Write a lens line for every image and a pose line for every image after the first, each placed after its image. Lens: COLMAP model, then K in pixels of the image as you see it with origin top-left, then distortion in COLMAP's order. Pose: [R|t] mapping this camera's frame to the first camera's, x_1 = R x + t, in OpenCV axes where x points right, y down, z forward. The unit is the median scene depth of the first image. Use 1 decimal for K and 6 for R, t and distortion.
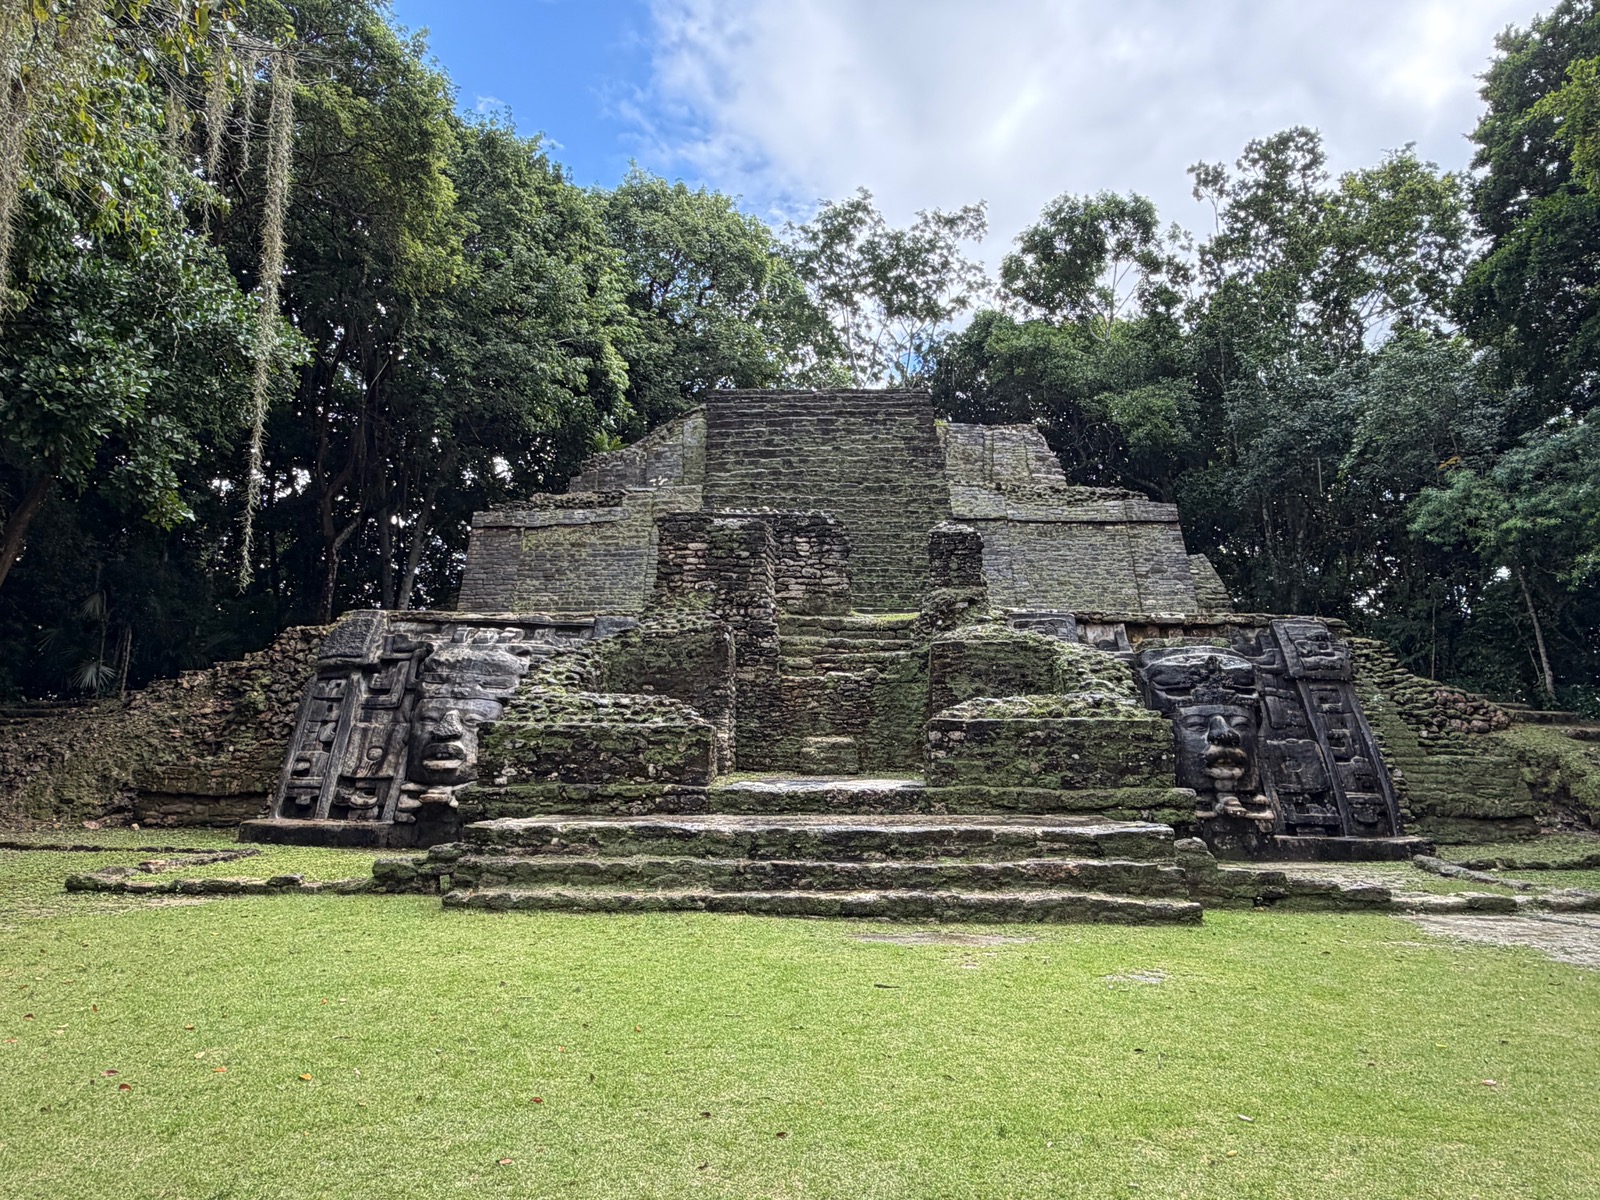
lens RADIAL K [[1112.9, 0, 800.0], [0, 1112.9, 600.0], [0, 0, 1]] dist [0.006770, 0.002916]
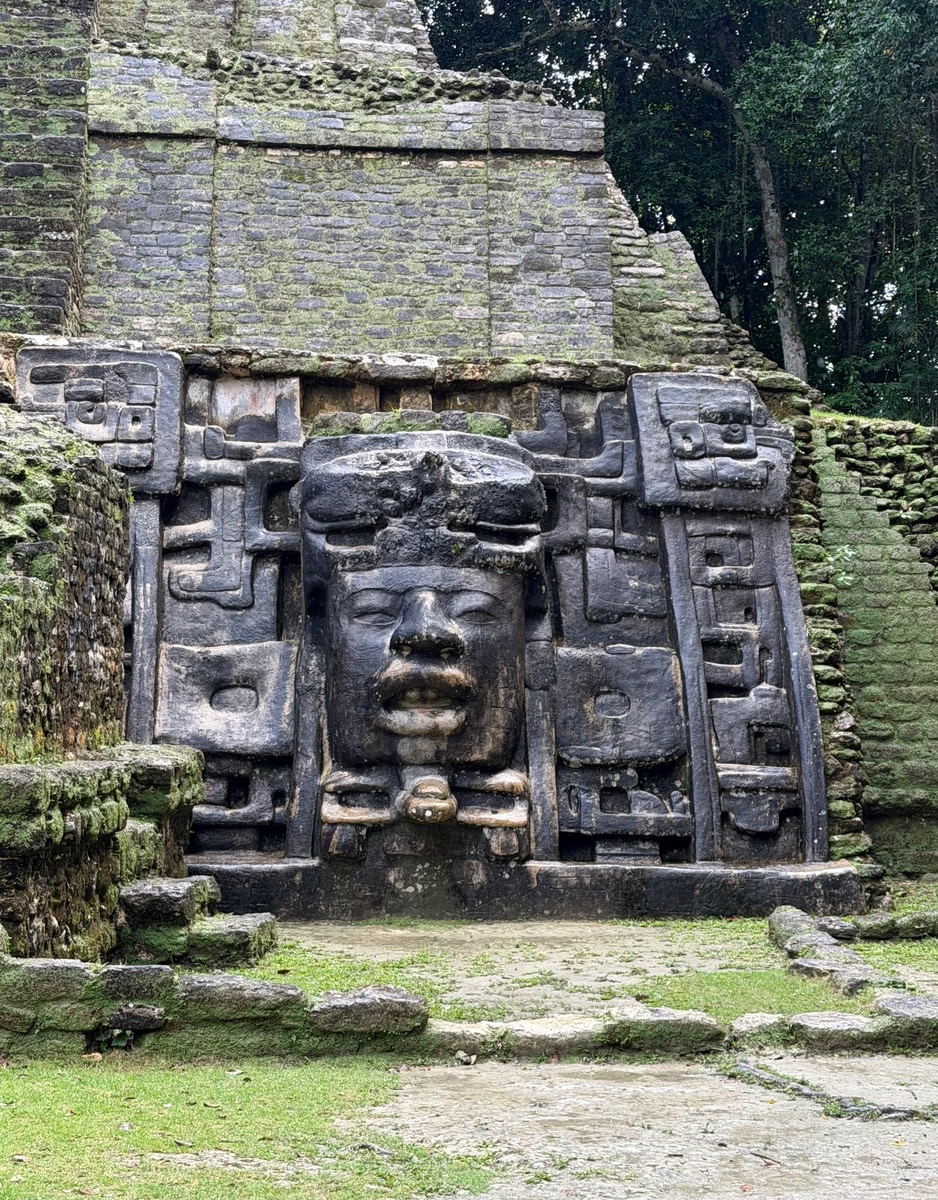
lens RADIAL K [[2262.6, 0, 512.1], [0, 2262.6, 691.9], [0, 0, 1]] dist [0.084660, 0.307466]
pose [[0.996384, 0.003299, 0.084894, 0.307767], [-0.015854, 0.988914, 0.147642, 0.010859], [-0.083466, -0.148454, 0.985391, 0.112026]]
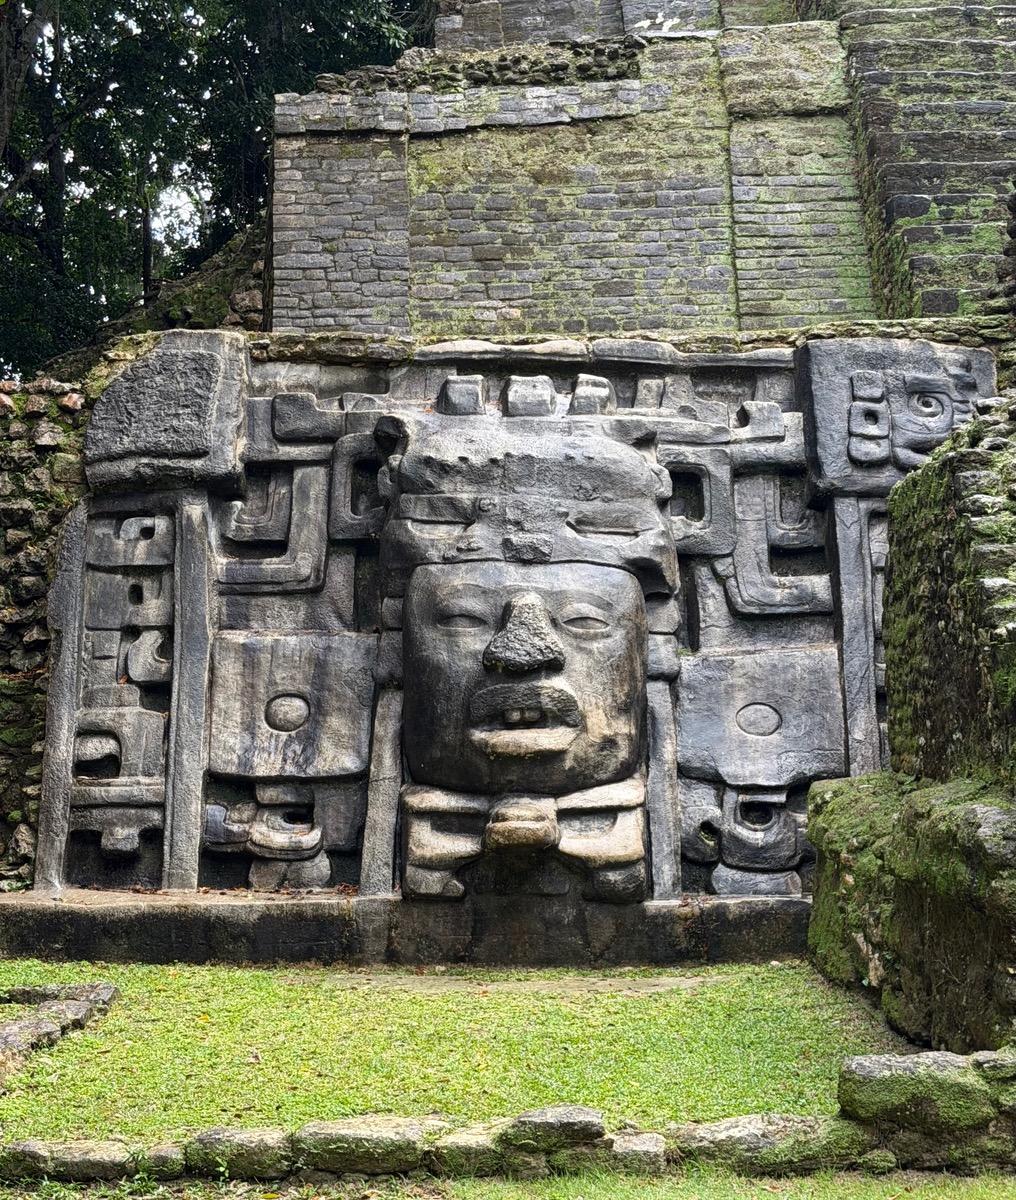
lens RADIAL K [[2198.2, 0, 507.7], [0, 2198.2, 680.4], [0, 0, 1]] dist [0.145057, -0.012082]
pose [[0.999565, -0.016271, 0.024604, -0.319150], [0.012688, 0.990163, 0.139339, 0.024247], [-0.026629, -0.138966, 0.989939, 0.259654]]
